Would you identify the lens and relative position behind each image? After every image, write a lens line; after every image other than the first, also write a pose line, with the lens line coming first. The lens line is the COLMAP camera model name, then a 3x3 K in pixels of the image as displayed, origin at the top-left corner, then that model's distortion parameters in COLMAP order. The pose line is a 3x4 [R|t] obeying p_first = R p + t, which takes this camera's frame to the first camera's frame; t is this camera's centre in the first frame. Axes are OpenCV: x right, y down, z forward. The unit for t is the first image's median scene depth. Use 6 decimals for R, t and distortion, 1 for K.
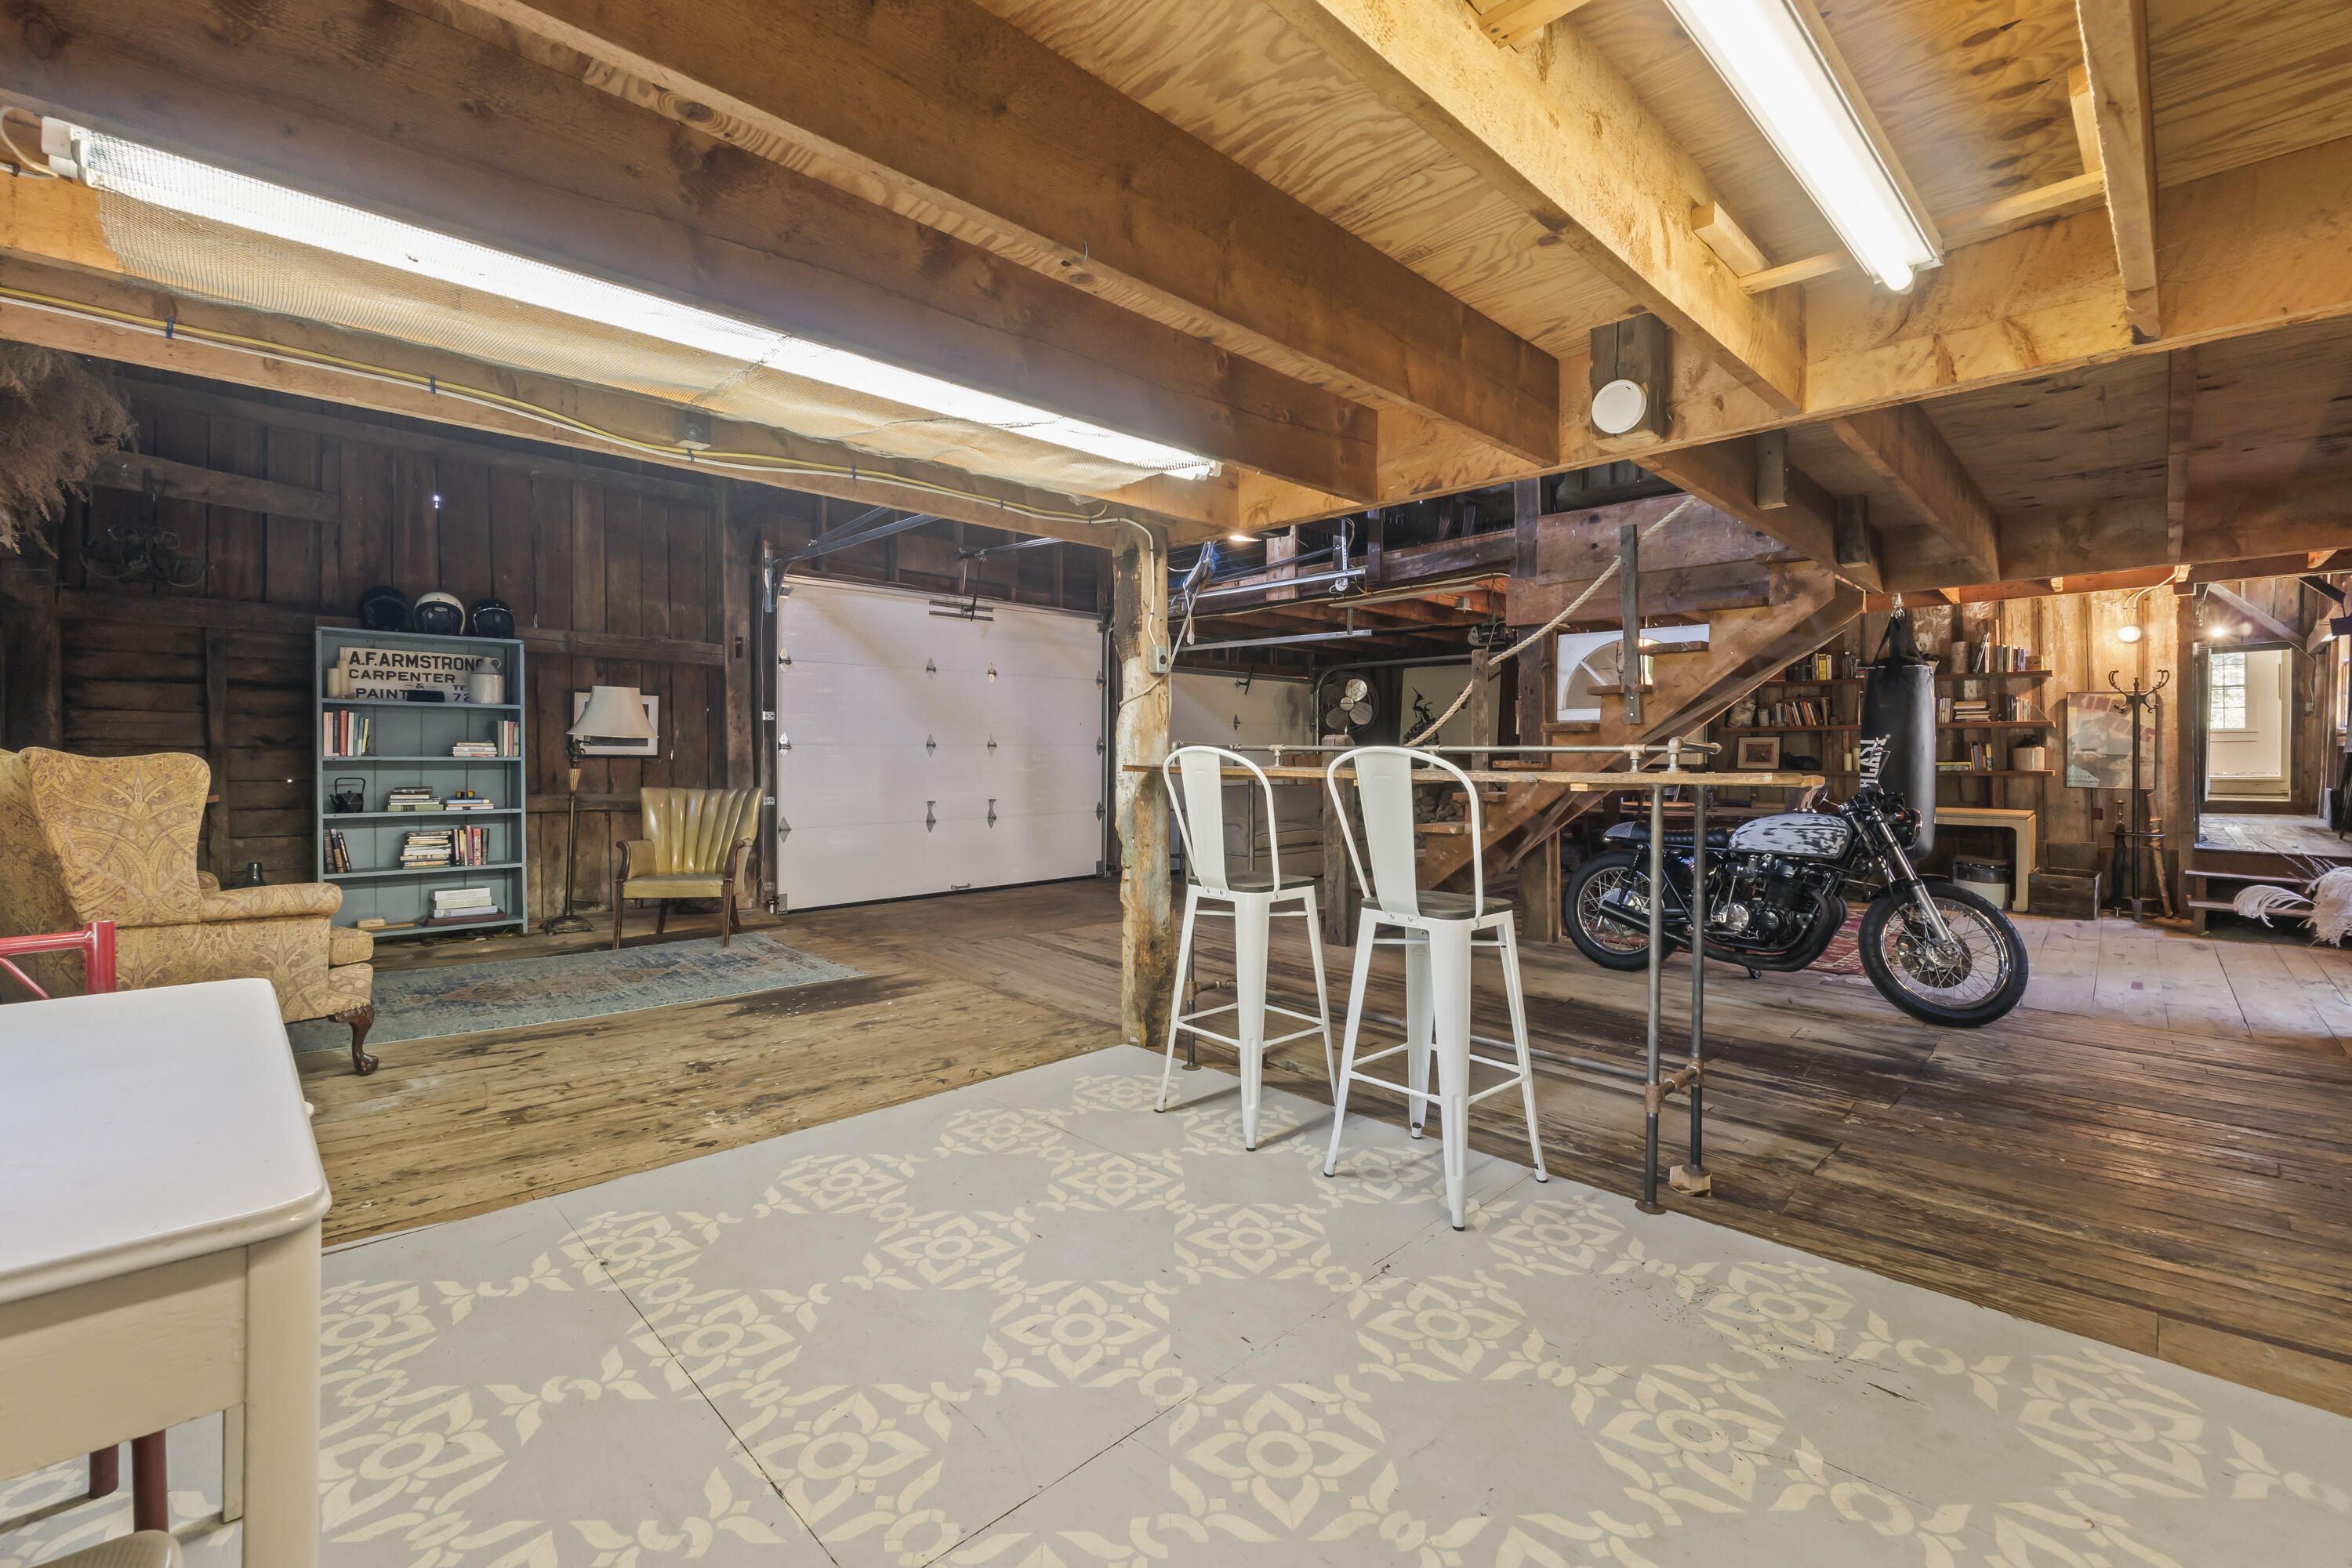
lens RADIAL K [[1003.6, 0, 1180.7], [0, 1003.6, 770.1], [0, 0, 1]] dist [-0.000535, -0.000007]
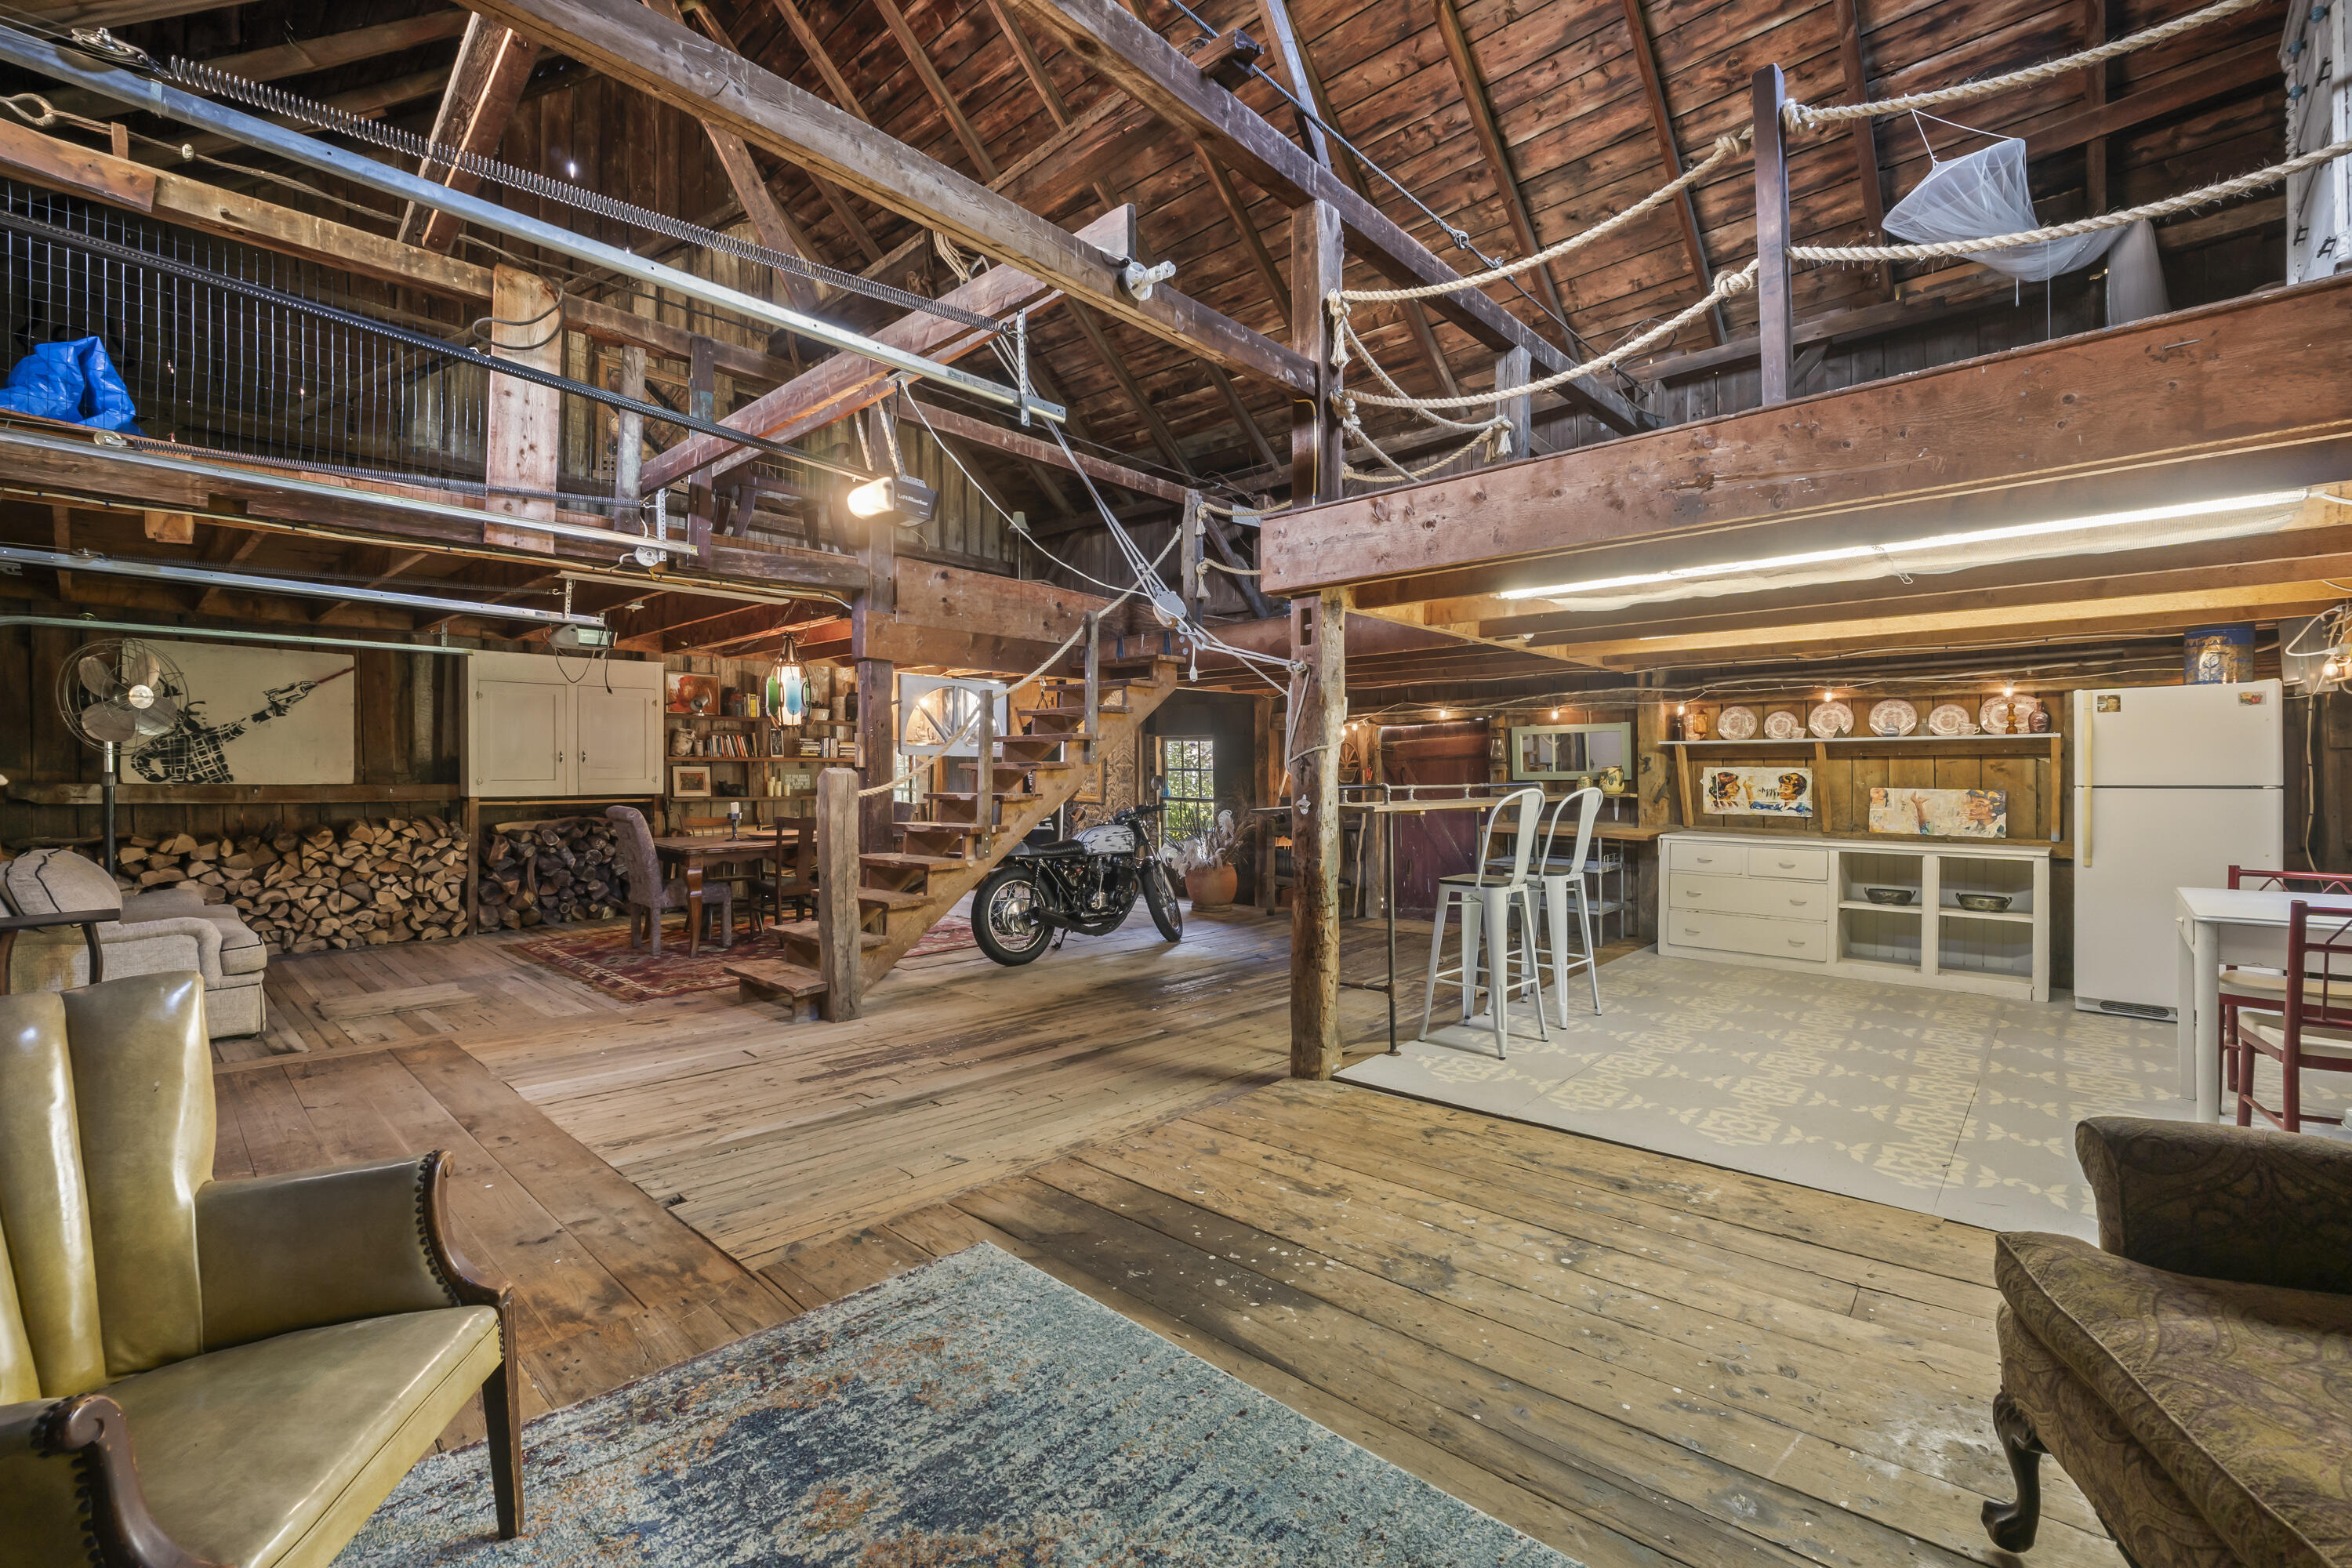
lens RADIAL K [[1003.6, 0, 1179.8], [0, 1003.6, 774.4], [0, 0, 1]] dist [-0.000535, -0.000007]
pose [[-0.062705, -0.002310, 0.998029, -1.226310], [0.016113, 0.999865, 0.003327, -0.049298], [-0.997902, 0.016290, -0.062659, 1.382989]]
